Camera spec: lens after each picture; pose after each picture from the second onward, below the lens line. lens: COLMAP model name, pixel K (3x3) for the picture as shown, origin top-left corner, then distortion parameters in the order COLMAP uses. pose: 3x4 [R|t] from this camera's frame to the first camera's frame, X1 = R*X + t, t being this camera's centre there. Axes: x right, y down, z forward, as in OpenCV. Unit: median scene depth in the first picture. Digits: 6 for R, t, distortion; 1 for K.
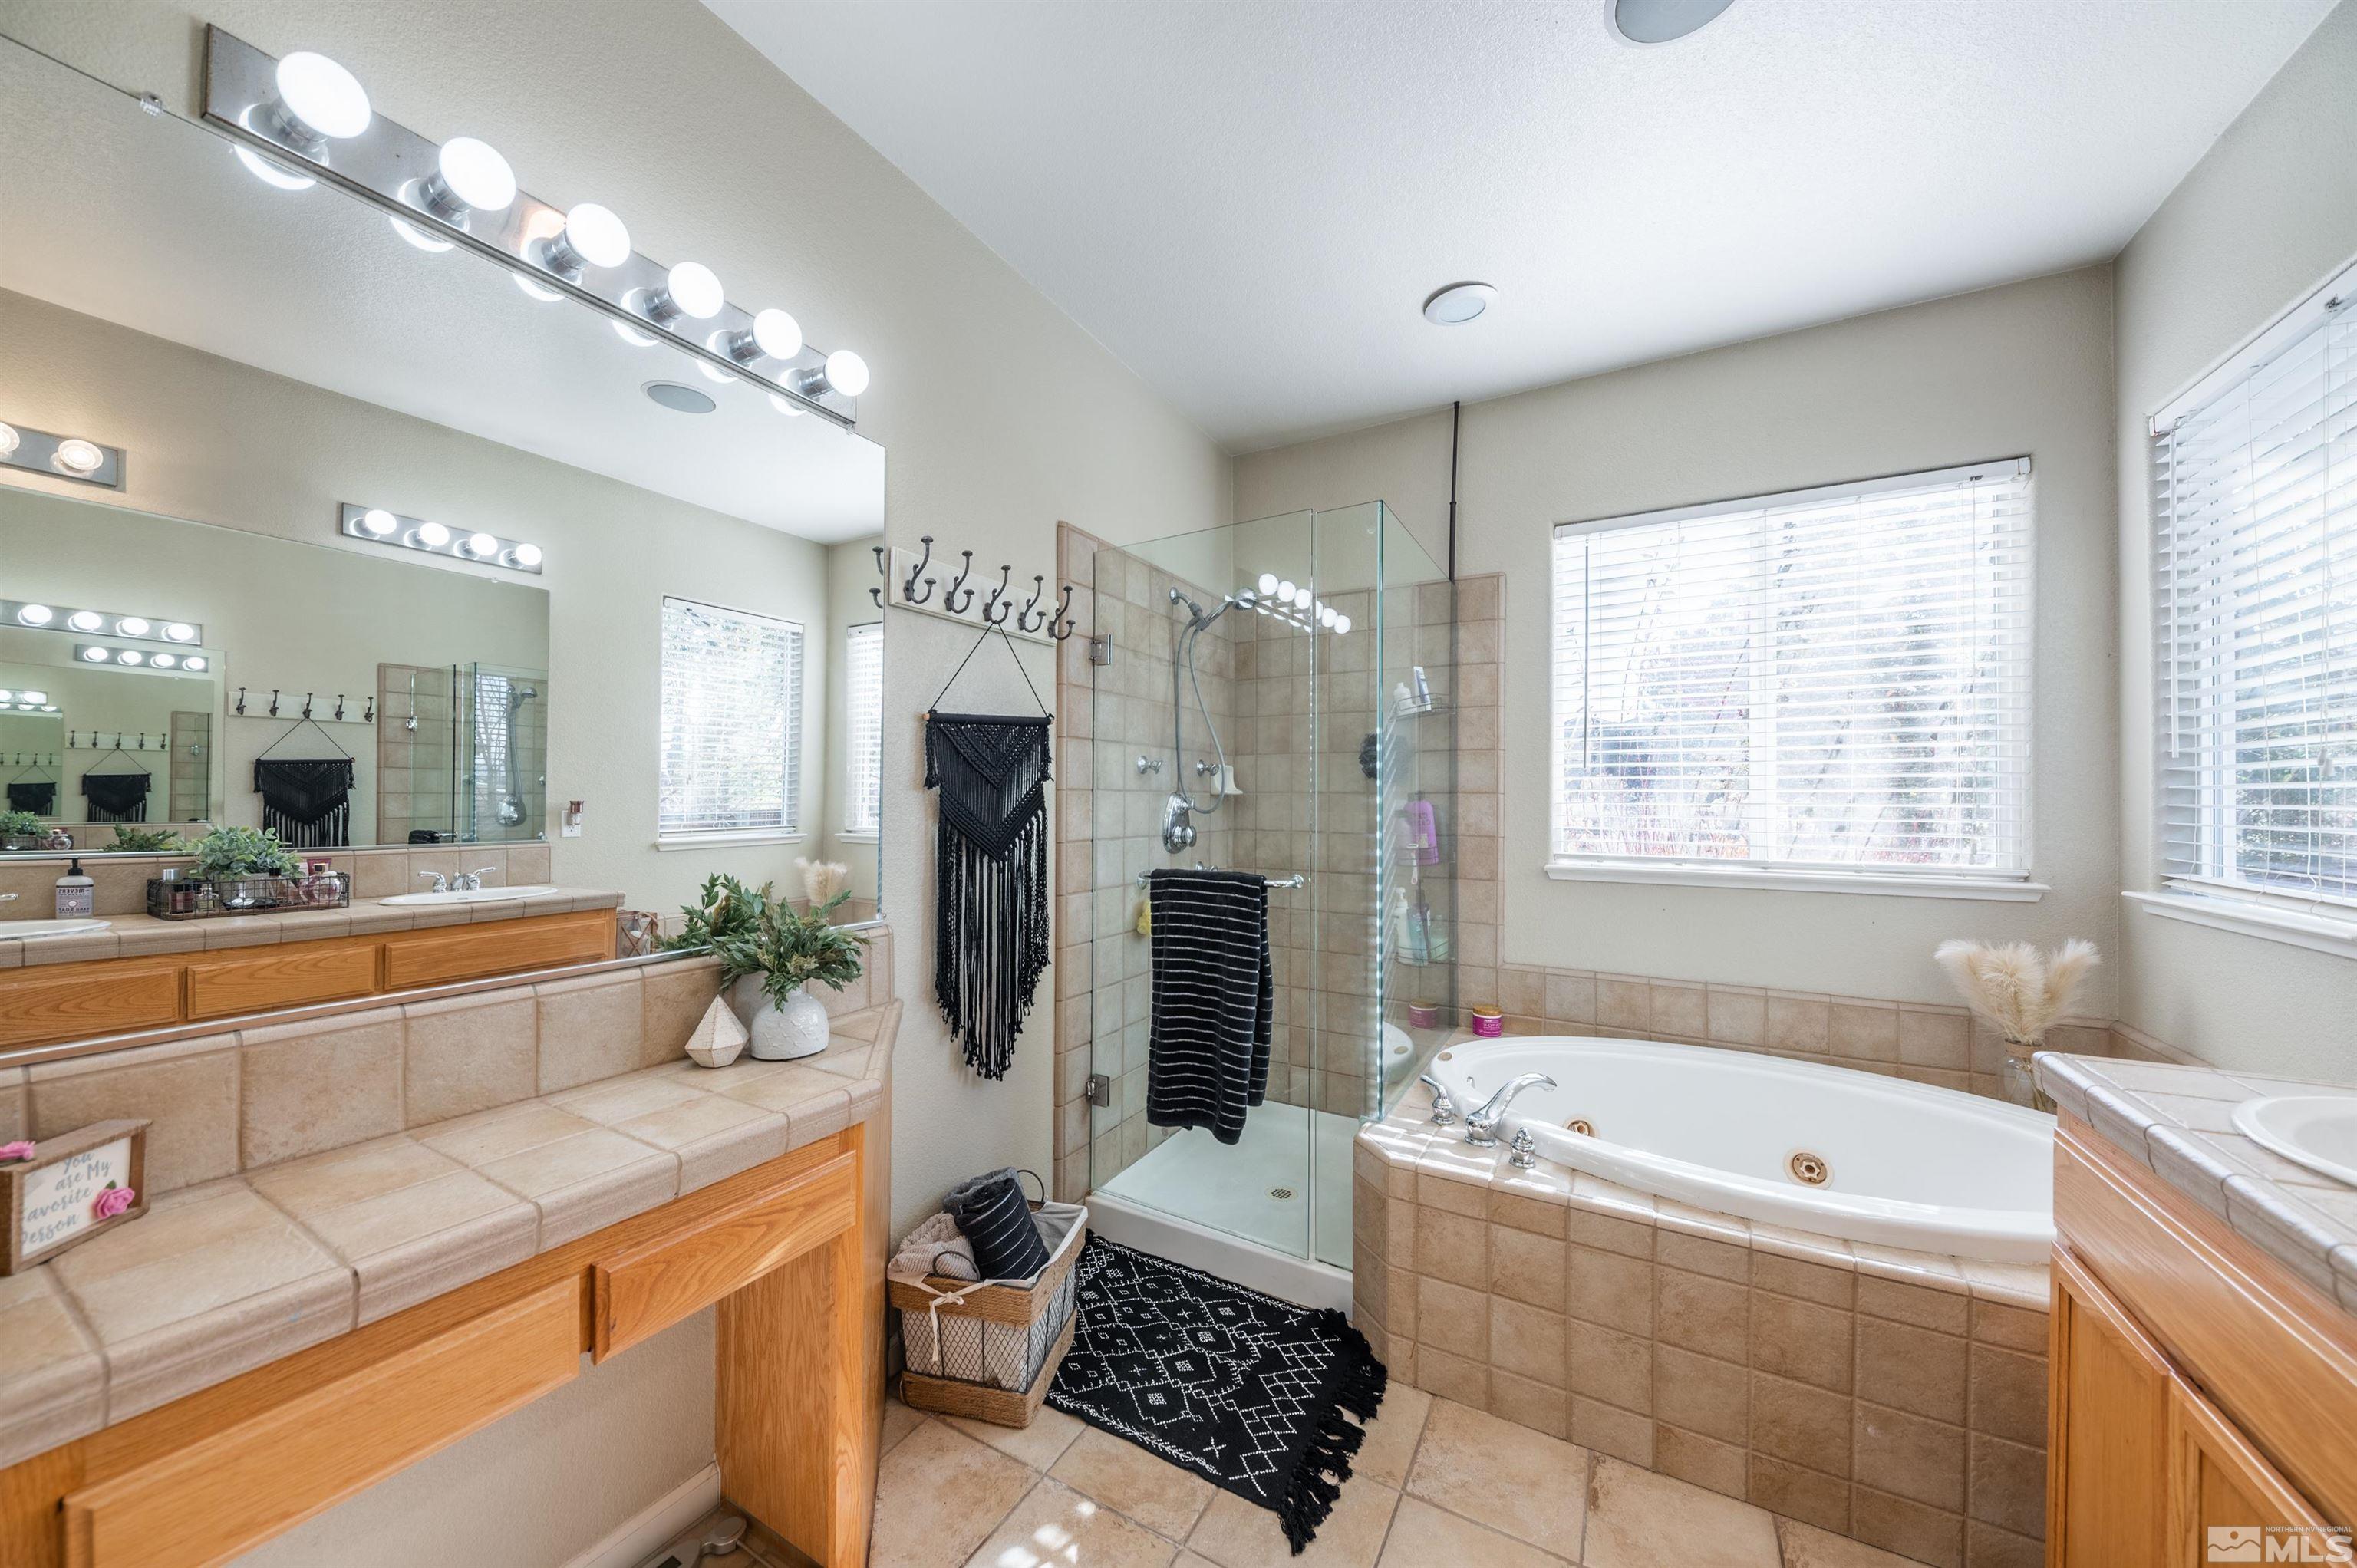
lens RADIAL K [[818.5, 0, 1178.5], [0, 818.5, 794.6], [0, 0, 1]] dist [0.005489, -0.004669]
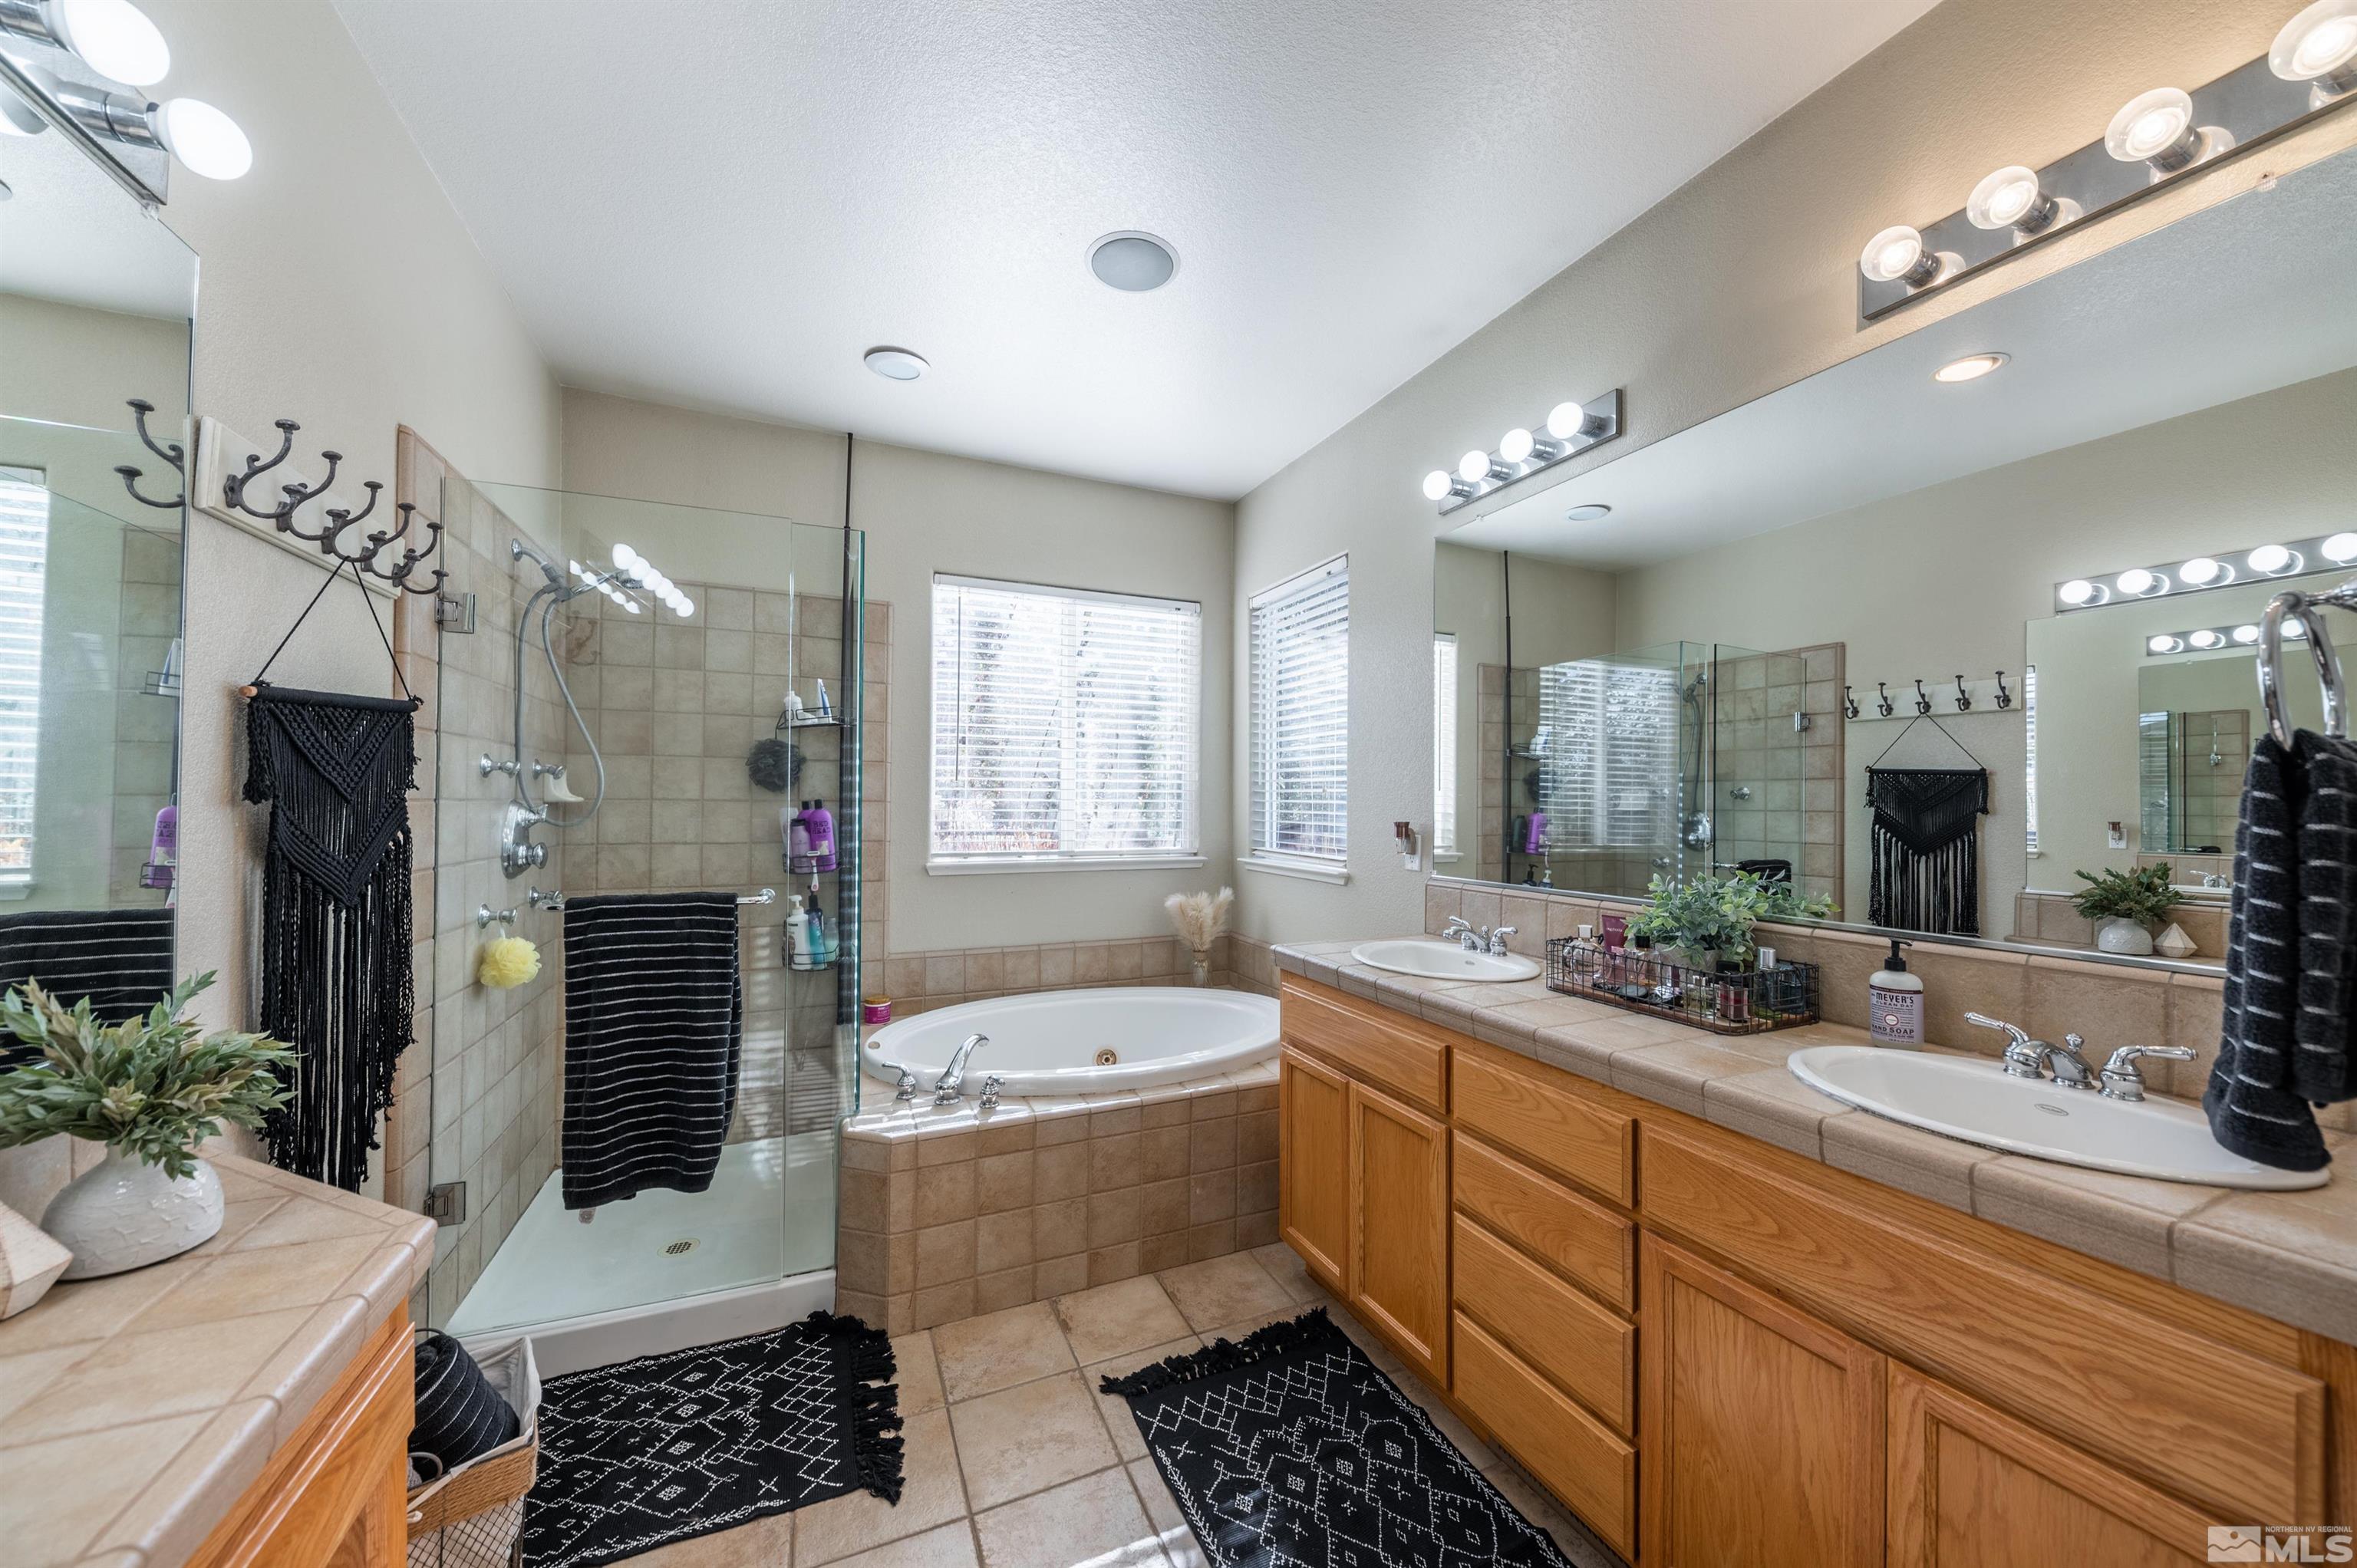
lens RADIAL K [[818.5, 0, 1187.3], [0, 818.5, 790.7], [0, 0, 1]] dist [0.005489, -0.004669]
pose [[0.590380, 0.009830, 0.807066, -0.334721], [-0.007681, 0.999949, -0.006560, -0.015617], [-0.807089, -0.002326, 0.590425, 0.023554]]
